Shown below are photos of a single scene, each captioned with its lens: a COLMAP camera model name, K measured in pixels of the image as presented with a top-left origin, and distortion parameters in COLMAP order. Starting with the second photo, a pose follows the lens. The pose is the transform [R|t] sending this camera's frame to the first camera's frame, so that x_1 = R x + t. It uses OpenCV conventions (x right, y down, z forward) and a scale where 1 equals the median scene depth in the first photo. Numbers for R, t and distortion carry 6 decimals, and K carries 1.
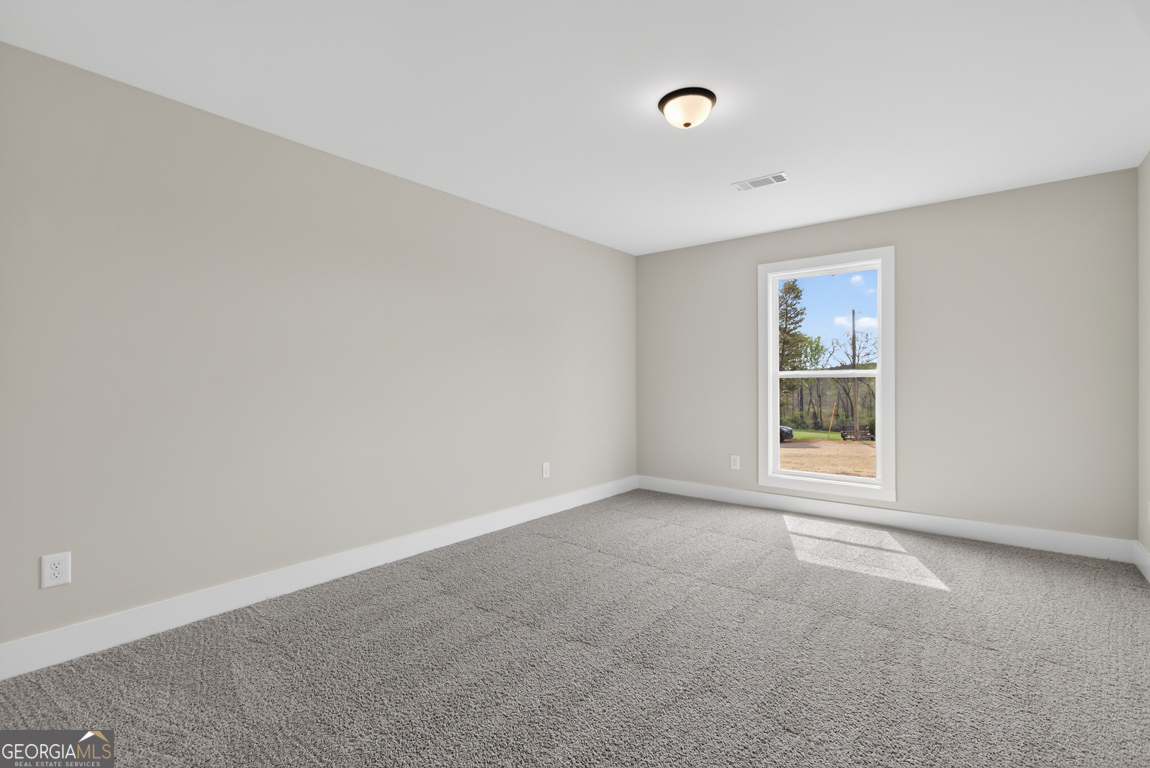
lens RADIAL K [[521.1, 0, 573.9], [0, 521.1, 376.2], [0, 0, 1]] dist [-0.002529, 0.002027]
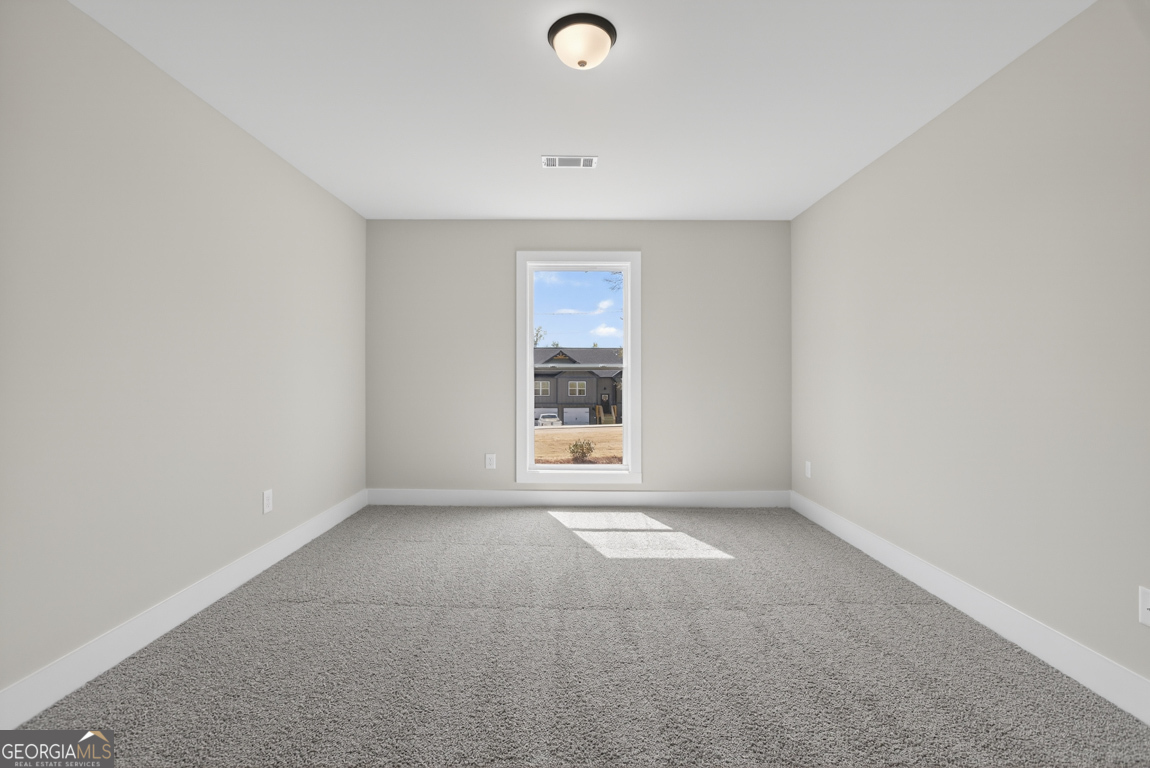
lens RADIAL K [[521.6, 0, 575.0], [0, 521.6, 361.6], [0, 0, 1]] dist [-0.002017, 0.000318]
pose [[0.776866, 0.020144, 0.629343, -0.204935], [-0.011315, 0.999773, -0.018033, 0.005359], [-0.629564, 0.006888, 0.776918, 0.247246]]
